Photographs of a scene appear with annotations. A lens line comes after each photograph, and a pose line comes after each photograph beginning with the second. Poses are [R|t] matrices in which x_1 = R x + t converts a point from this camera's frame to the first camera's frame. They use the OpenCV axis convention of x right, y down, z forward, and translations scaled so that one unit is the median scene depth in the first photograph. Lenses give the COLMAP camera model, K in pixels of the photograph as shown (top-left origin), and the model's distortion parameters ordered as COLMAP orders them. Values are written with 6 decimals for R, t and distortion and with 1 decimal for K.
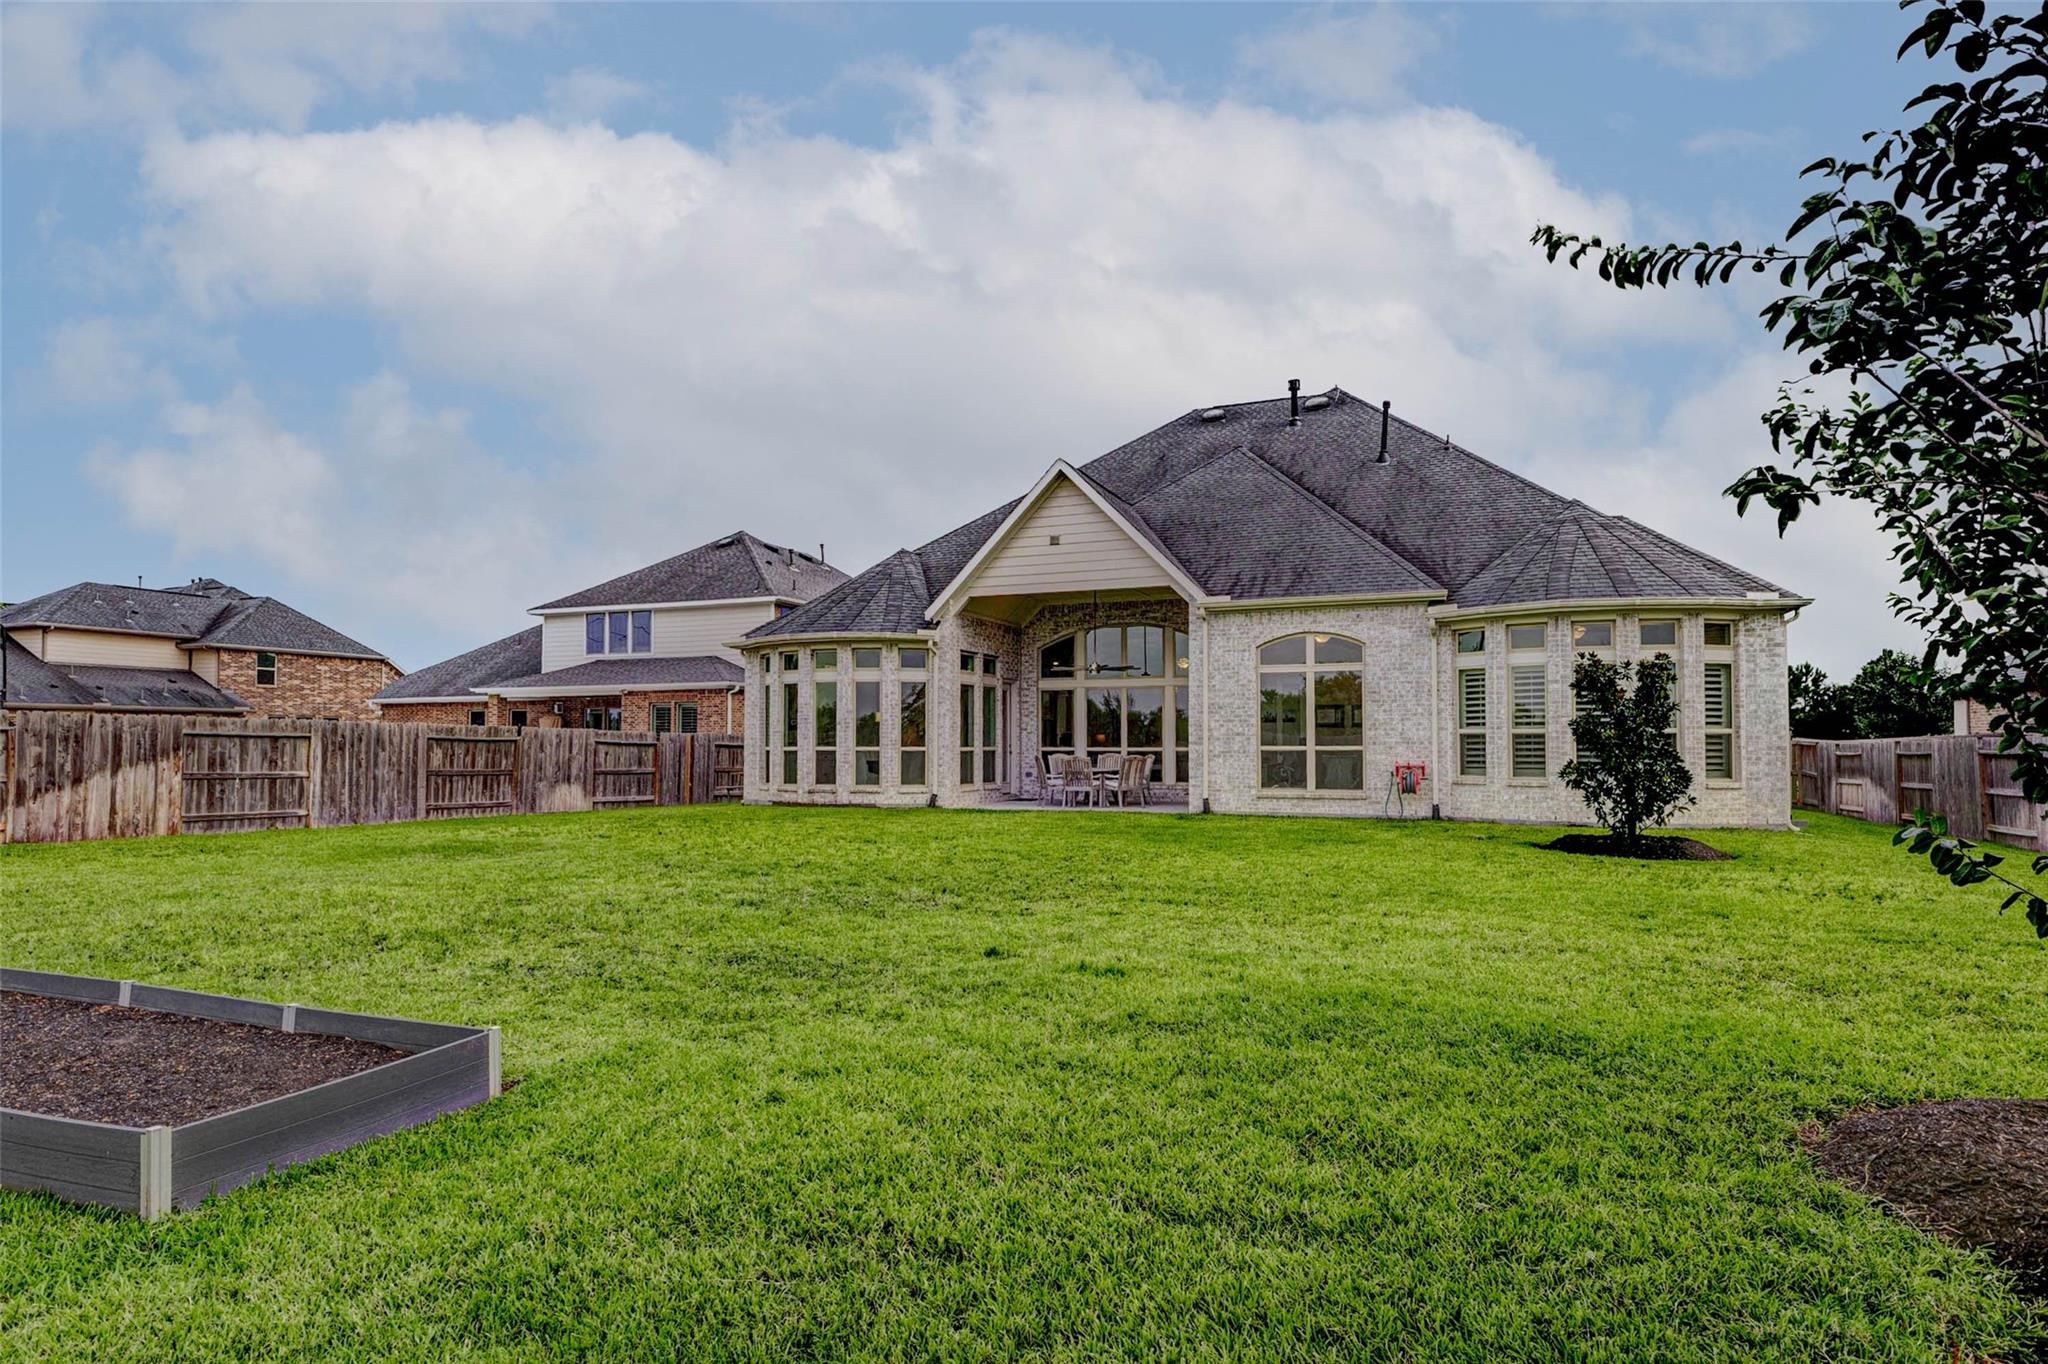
lens RADIAL K [[1102.8, 0, 1025.3], [0, 1102.8, 712.7], [0, 0, 1]] dist [0.030535, 0.000334]
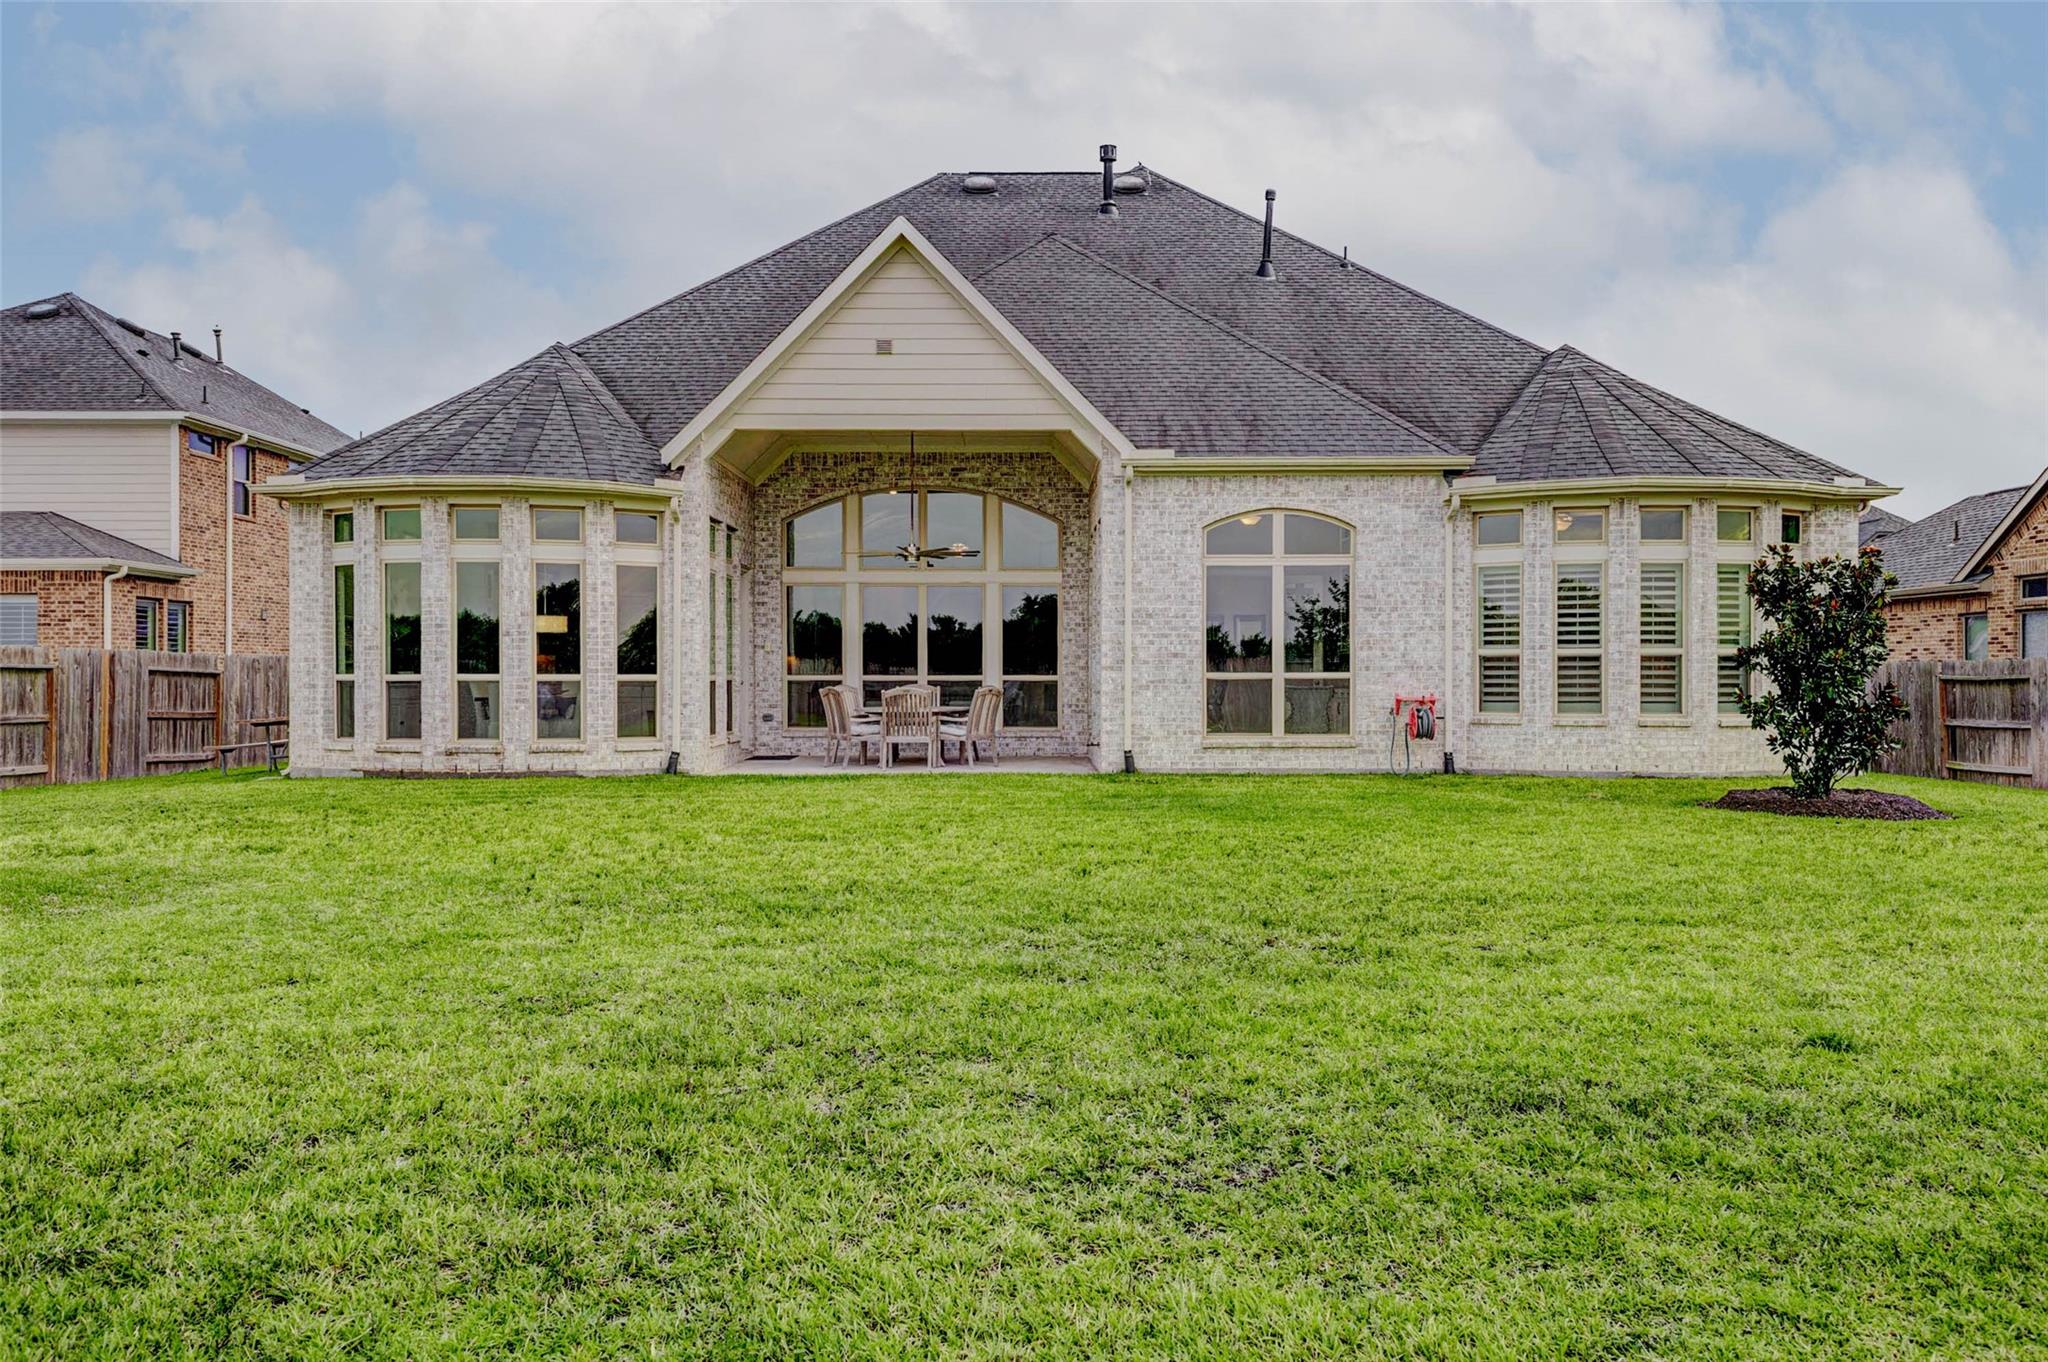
lens RADIAL K [[1529.6, 0, 1023.1], [0, 1529.6, 679.4], [0, 0, 1]] dist [0.047194, -0.007314]
pose [[0.926345, -0.003146, 0.376664, -0.230254], [-0.010411, 0.999369, 0.033952, 0.003110], [-0.376533, -0.035373, 0.925728, 0.151349]]
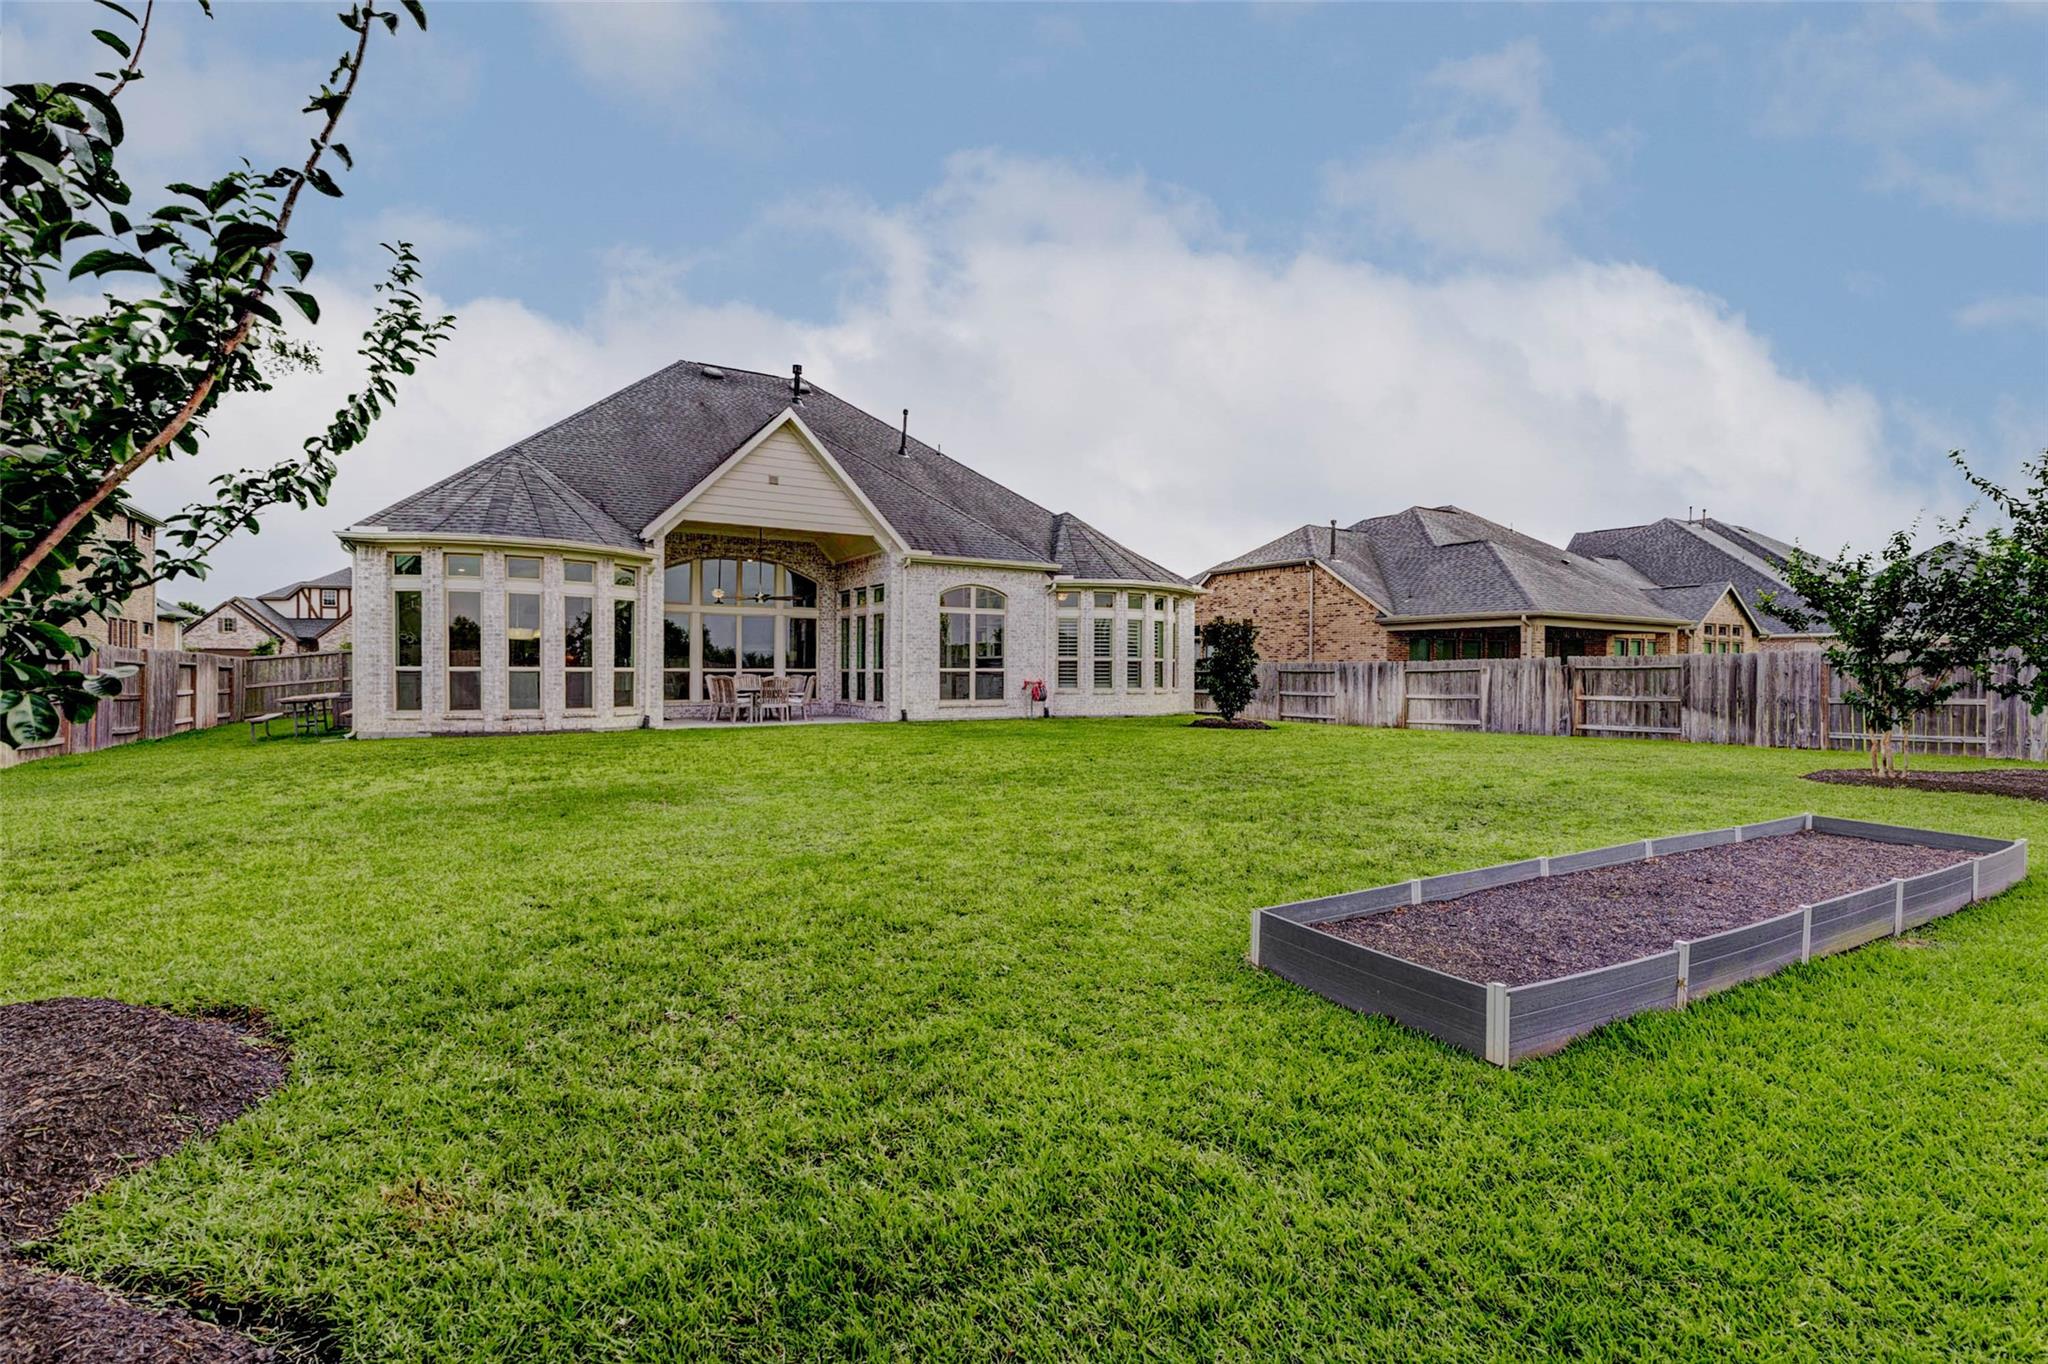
lens RADIAL K [[932.1, 0, 1019.6], [0, 932.1, 675.0], [0, 0, 1]] dist [0.008694, -0.001377]
pose [[0.591608, -0.002968, 0.806220, -0.575833], [-0.028981, 0.999269, 0.024946, 0.007162], [-0.805704, -0.038123, 0.591090, 0.247648]]
